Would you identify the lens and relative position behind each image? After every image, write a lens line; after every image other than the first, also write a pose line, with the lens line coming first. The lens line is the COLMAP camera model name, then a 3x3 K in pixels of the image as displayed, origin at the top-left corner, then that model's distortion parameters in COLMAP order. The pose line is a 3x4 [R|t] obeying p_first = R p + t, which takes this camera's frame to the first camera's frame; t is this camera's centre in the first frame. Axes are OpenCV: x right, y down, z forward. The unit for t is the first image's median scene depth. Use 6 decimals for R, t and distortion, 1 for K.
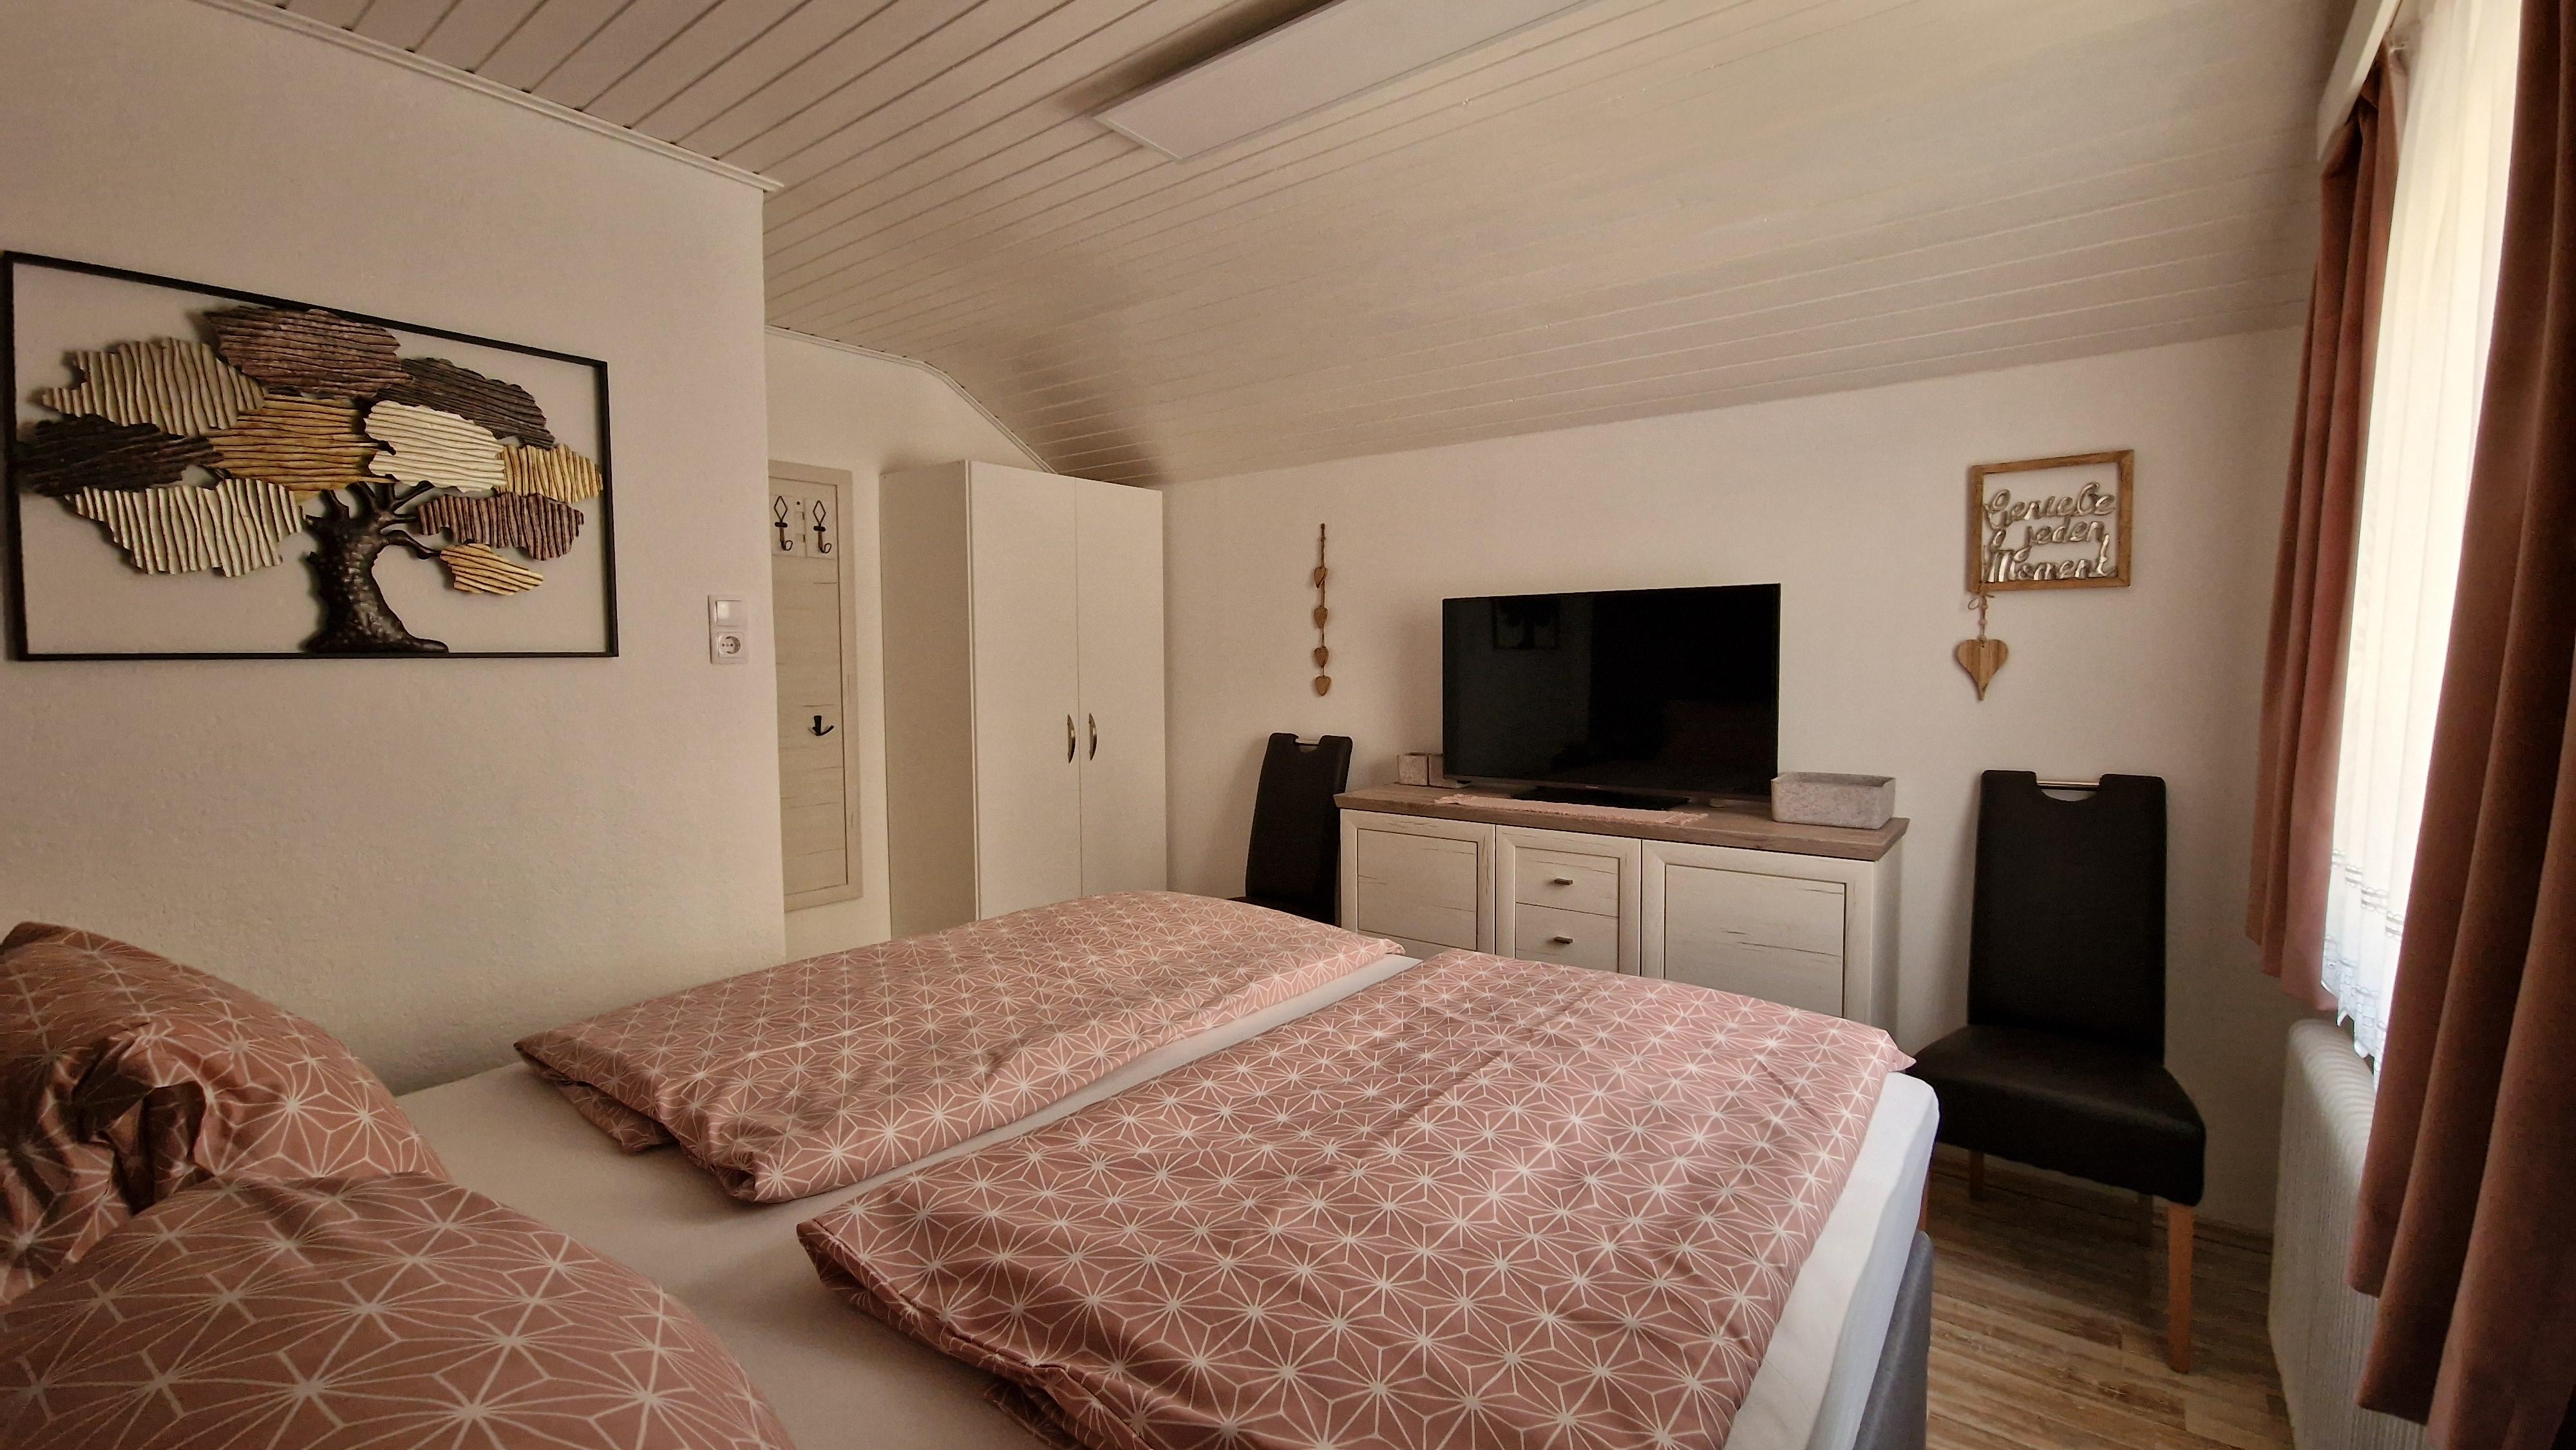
lens RADIAL K [[1059.3, 0, 1289.6], [0, 1059.3, 736.9], [0, 0, 1]] dist [0.002667, -0.000854]
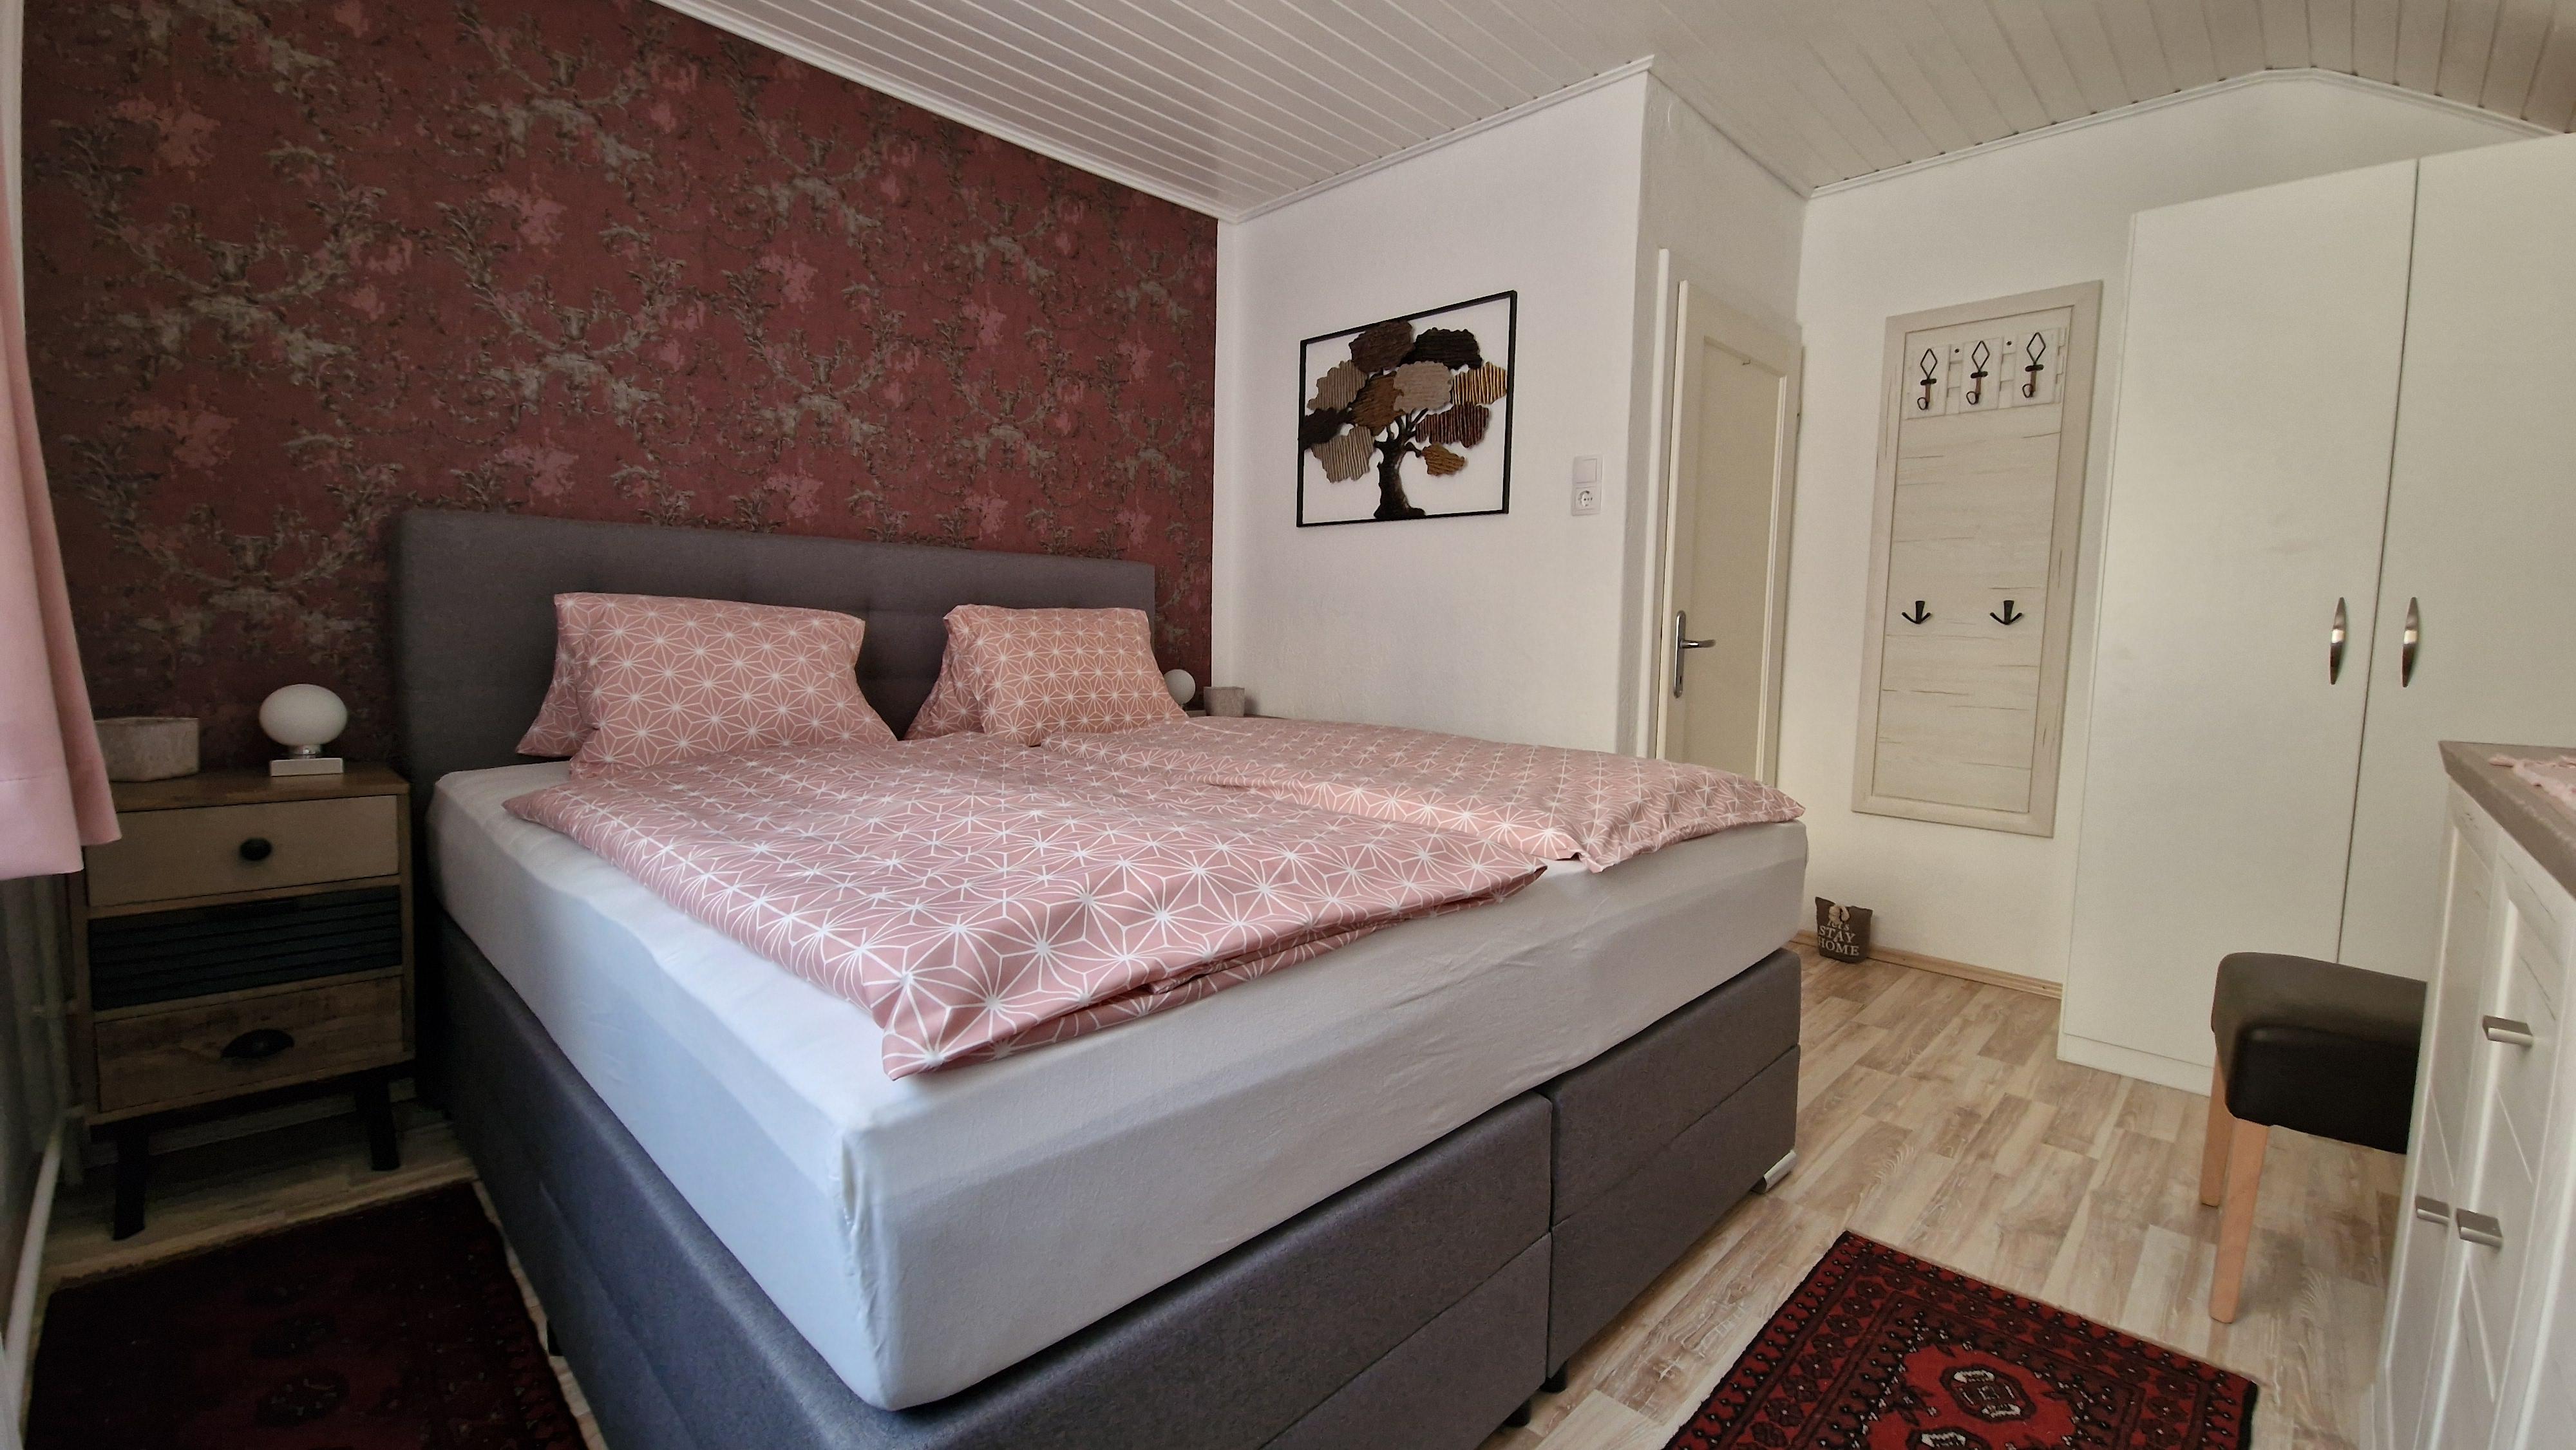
lens RADIAL K [[1059.3, 0, 1294.7], [0, 1059.3, 728.1], [0, 0, 1]] dist [0.002667, -0.000854]
pose [[-0.123299, 0.105555, -0.986740, 0.847959], [-0.100102, 0.987932, 0.118191, 0.069025], [0.987308, 0.113348, -0.111245, 1.029731]]
